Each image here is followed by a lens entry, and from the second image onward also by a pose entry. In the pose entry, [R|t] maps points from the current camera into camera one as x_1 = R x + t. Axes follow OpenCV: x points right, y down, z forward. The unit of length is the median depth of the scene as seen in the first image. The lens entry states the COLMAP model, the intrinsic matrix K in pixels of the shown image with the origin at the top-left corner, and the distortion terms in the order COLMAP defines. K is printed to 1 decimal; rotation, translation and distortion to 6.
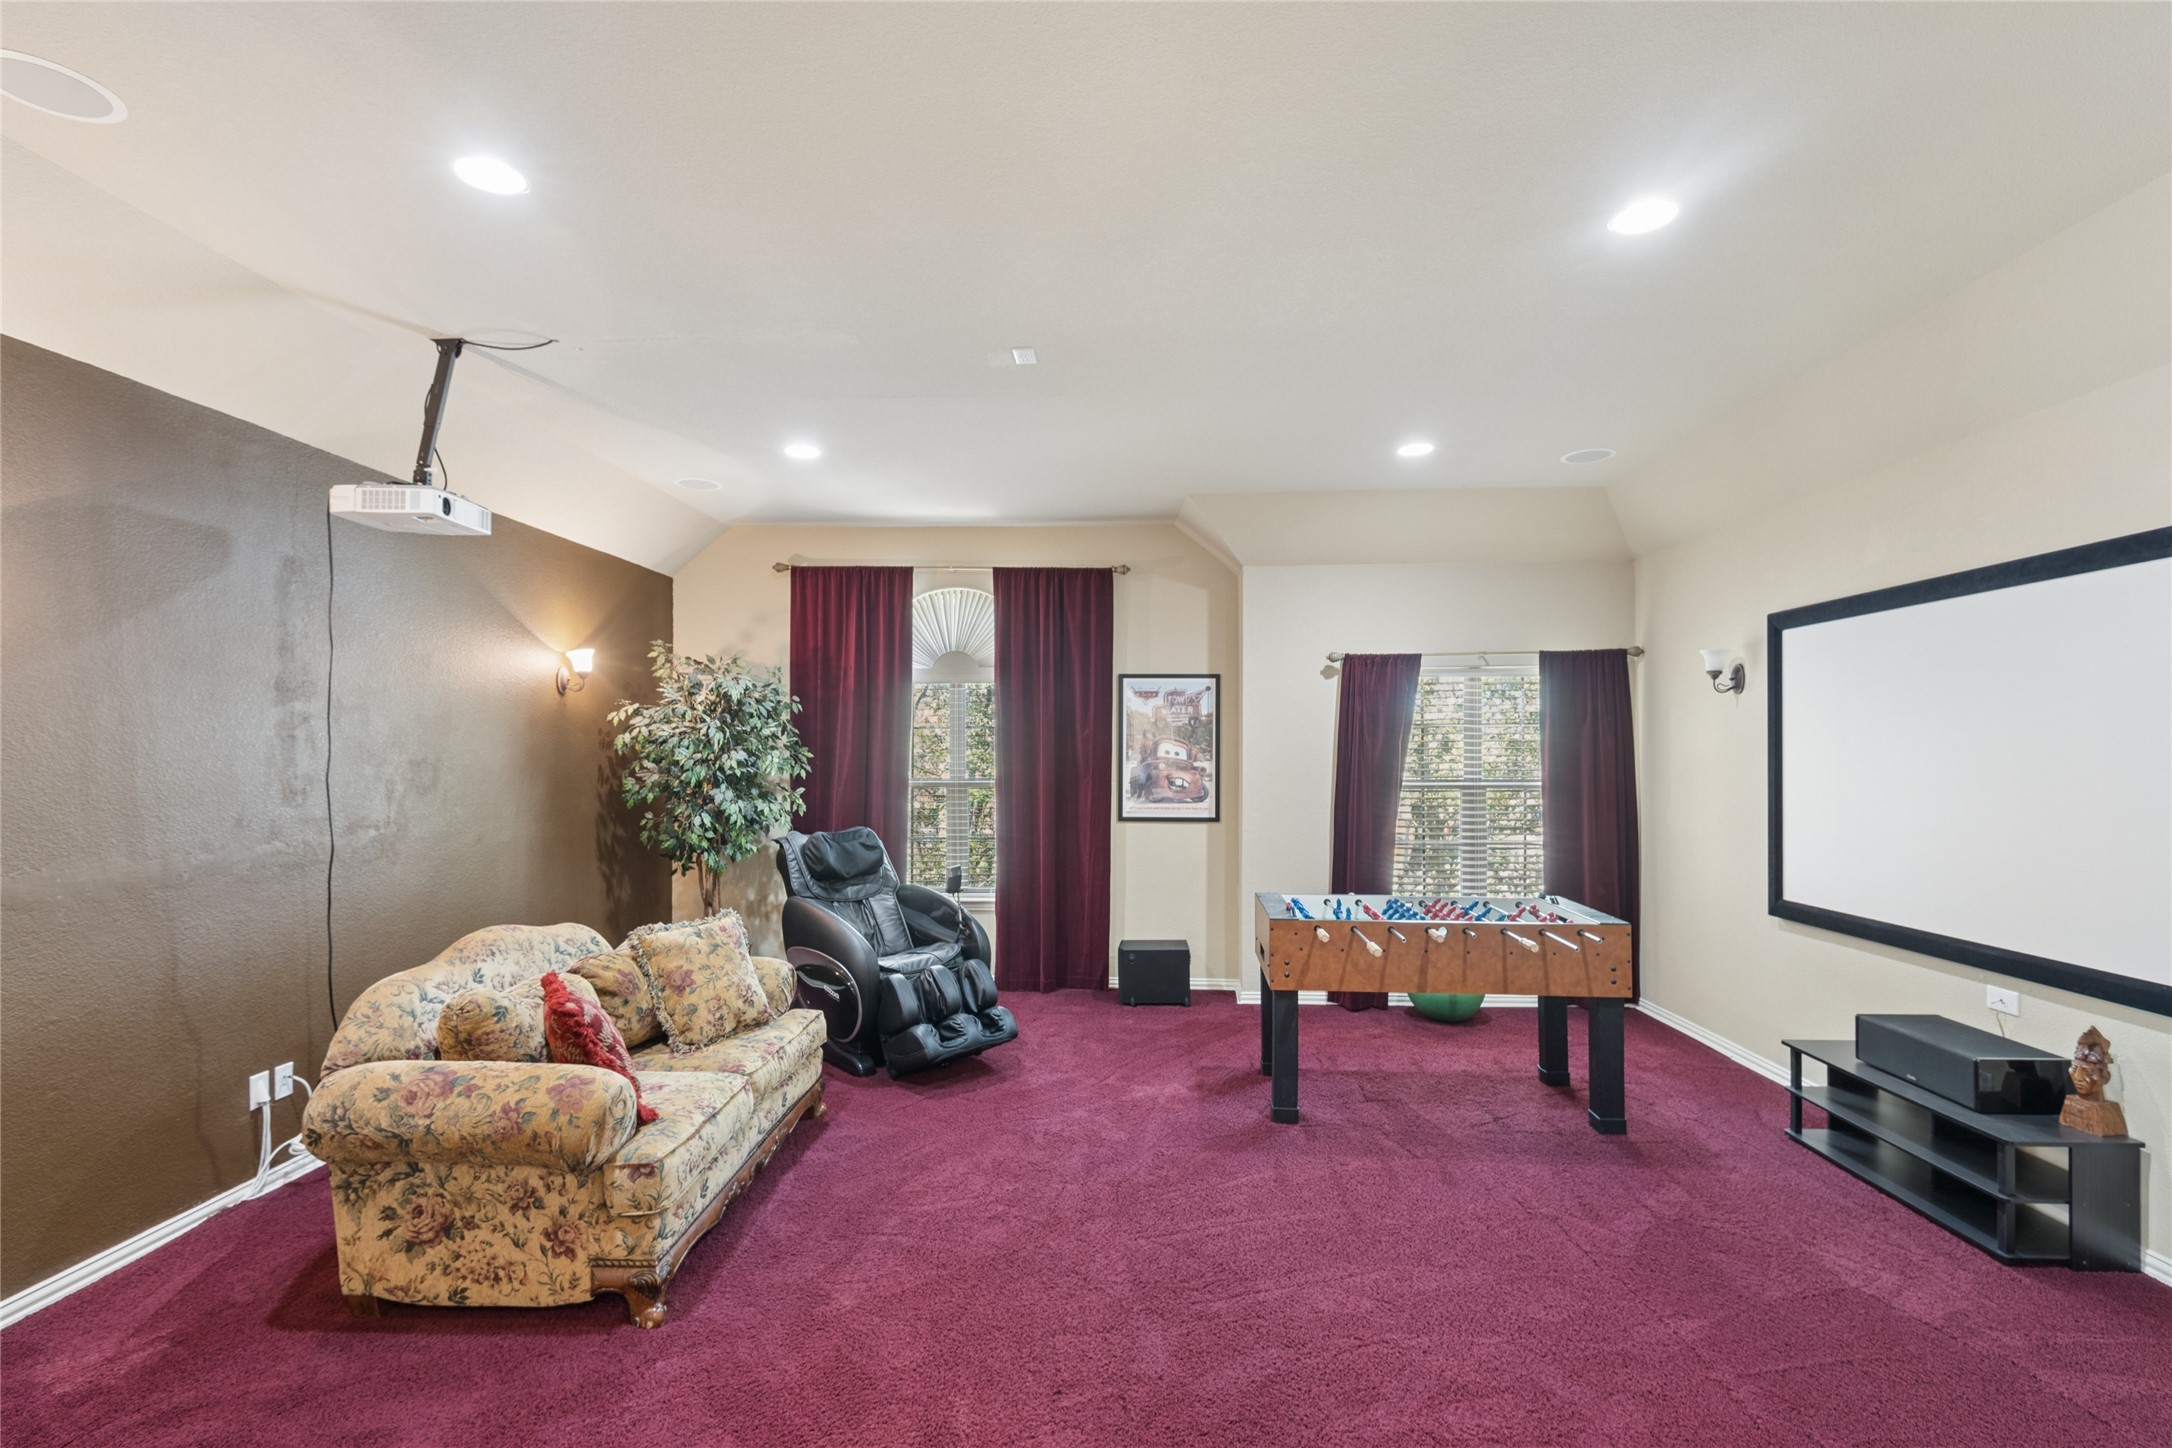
lens RADIAL K [[984.1, 0, 1086.4], [0, 984.1, 732.9], [0, 0, 1]] dist [0.020205, -0.013471]
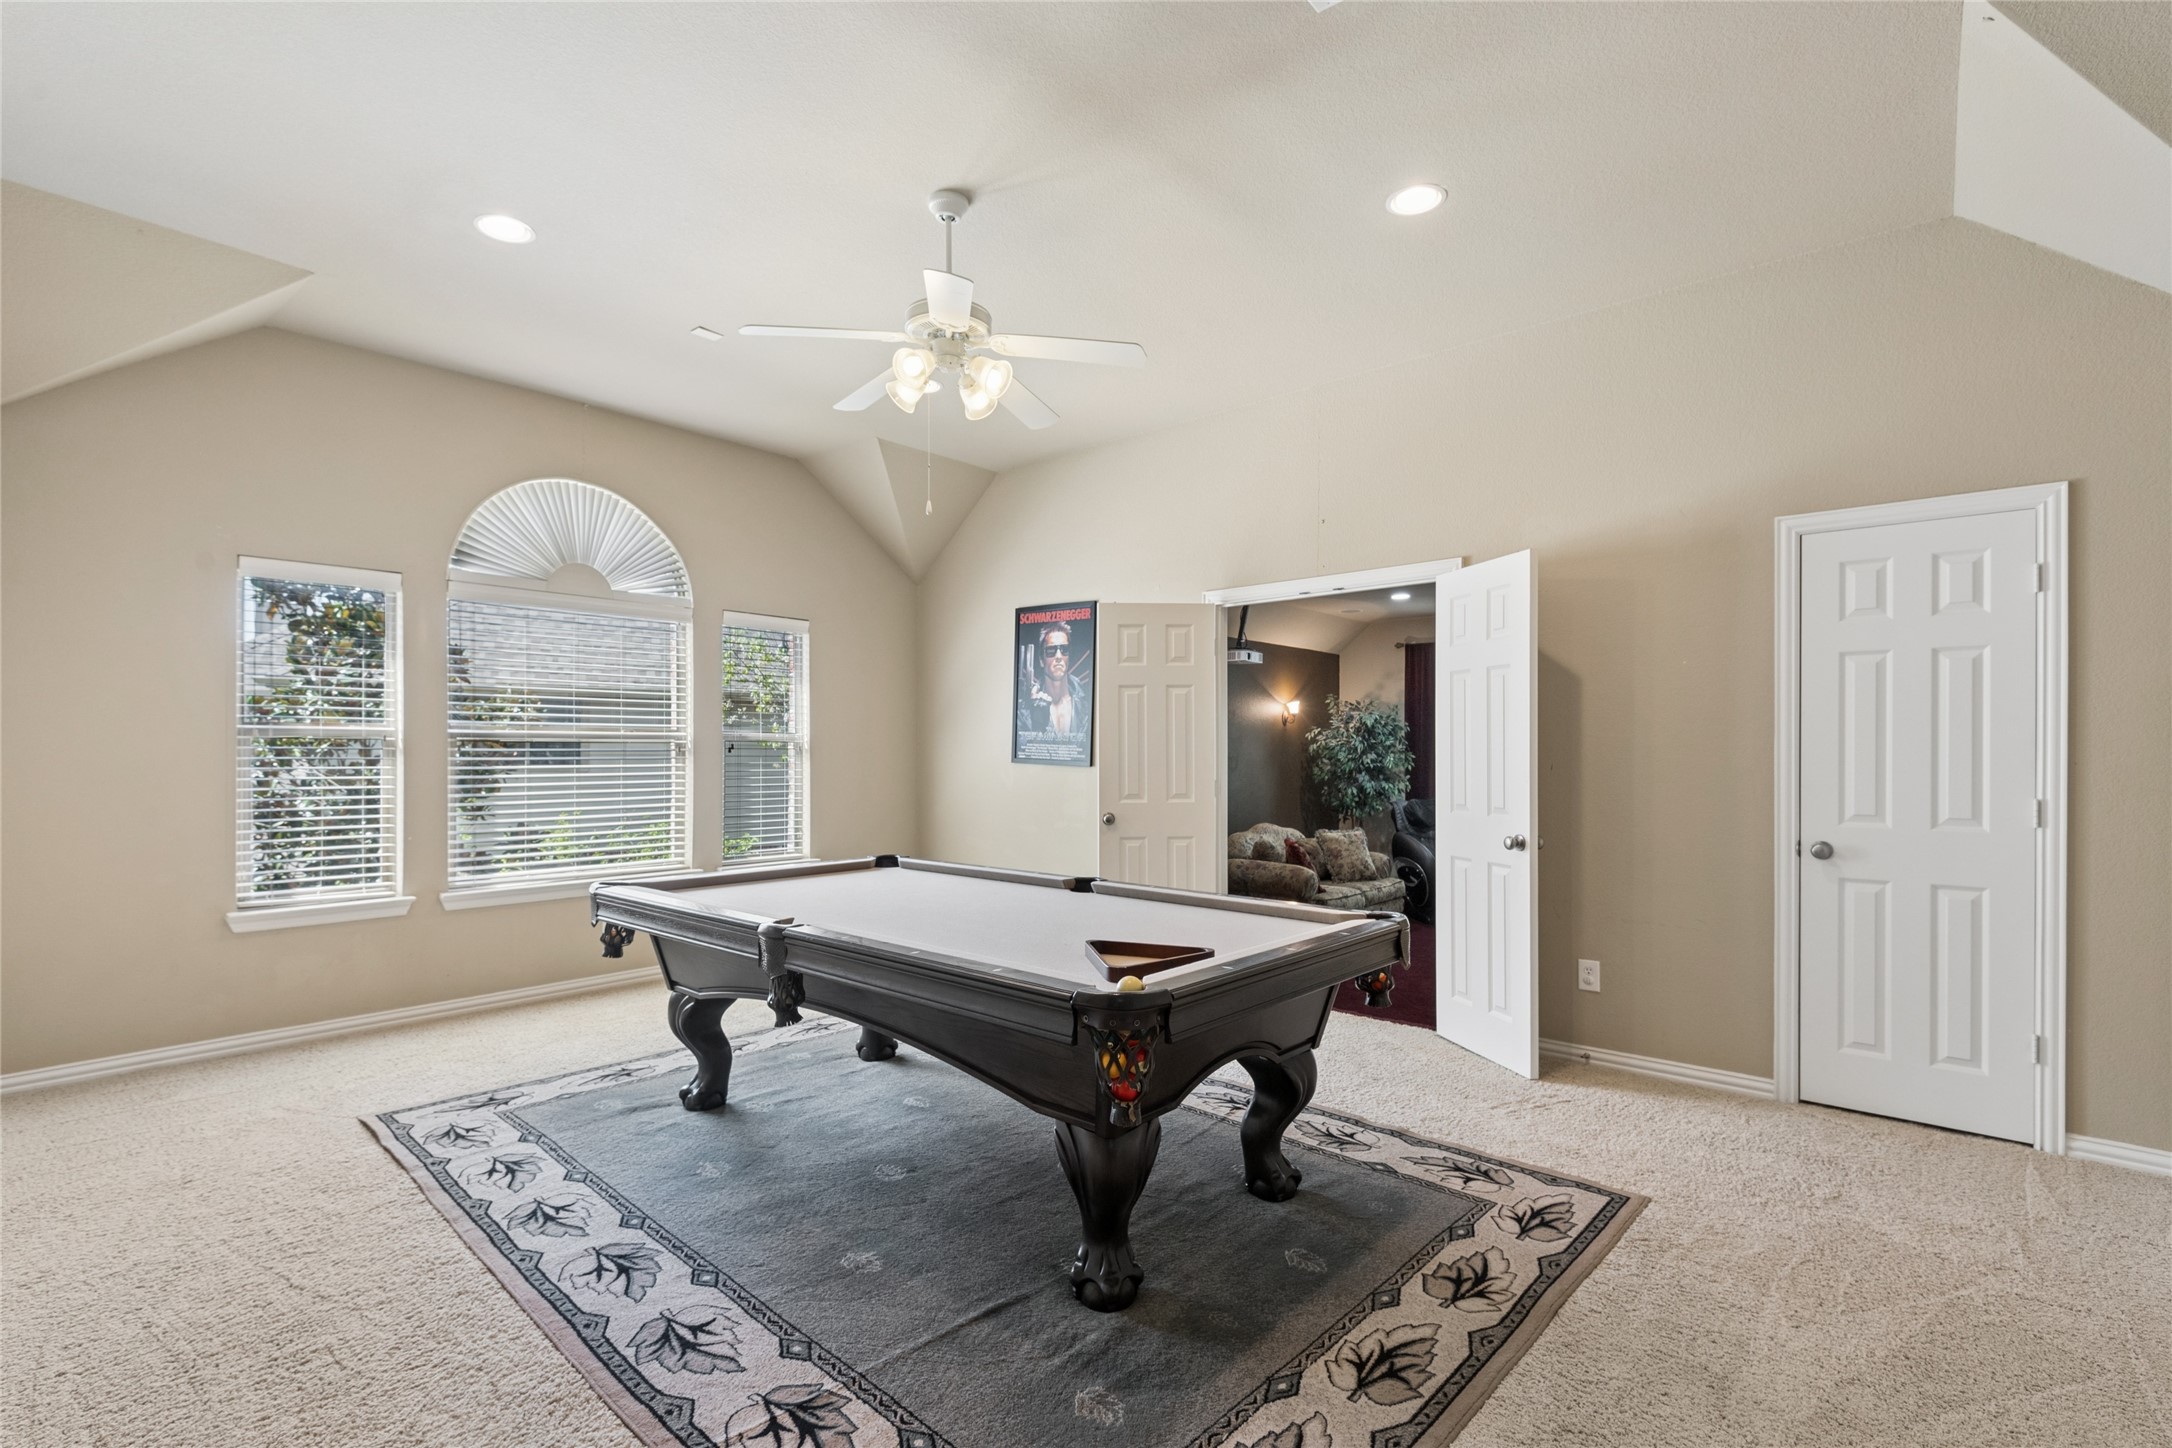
lens RADIAL K [[984.1, 0, 1083.3], [0, 984.1, 739.5], [0, 0, 1]] dist [0.020205, -0.013471]
pose [[0.785402, -0.000817, -0.618985, 0.358706], [0.002505, 0.999995, 0.001858, -0.013351], [0.618981, -0.003010, 0.785400, -0.765214]]
